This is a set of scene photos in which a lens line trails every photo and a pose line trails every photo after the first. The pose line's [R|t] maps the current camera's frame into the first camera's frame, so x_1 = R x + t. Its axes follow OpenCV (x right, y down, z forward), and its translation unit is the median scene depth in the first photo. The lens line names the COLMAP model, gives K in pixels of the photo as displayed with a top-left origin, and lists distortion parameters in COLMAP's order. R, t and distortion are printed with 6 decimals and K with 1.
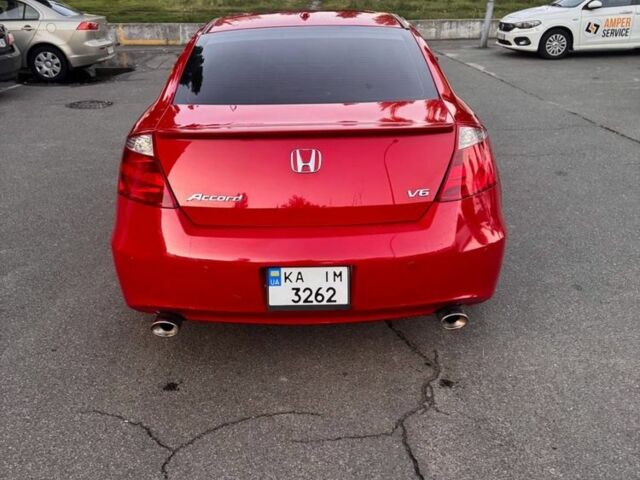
lens RADIAL K [[569.8, 0, 324.3], [0, 569.8, 228.9], [0, 0, 1]] dist [0.076963, -0.150255]
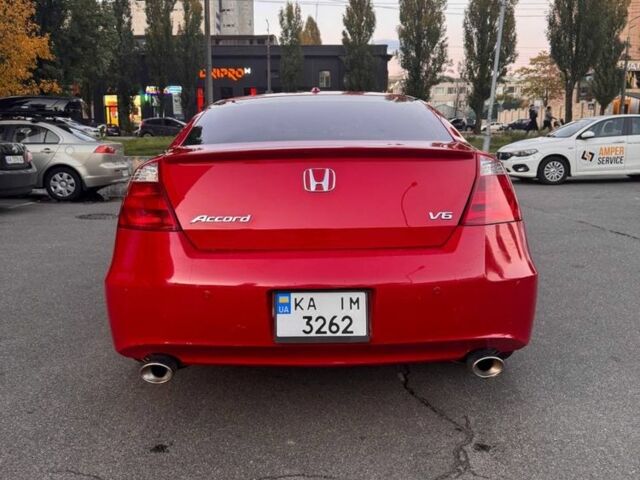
lens RADIAL K [[569.8, 0, 324.3], [0, 569.8, 228.9], [0, 0, 1]] dist [0.076963, -0.150255]
pose [[0.999963, -0.001111, -0.008559, -0.013655], [-0.000919, 0.972318, -0.233660, 0.153245], [0.008581, 0.233659, 0.972281, 0.091603]]
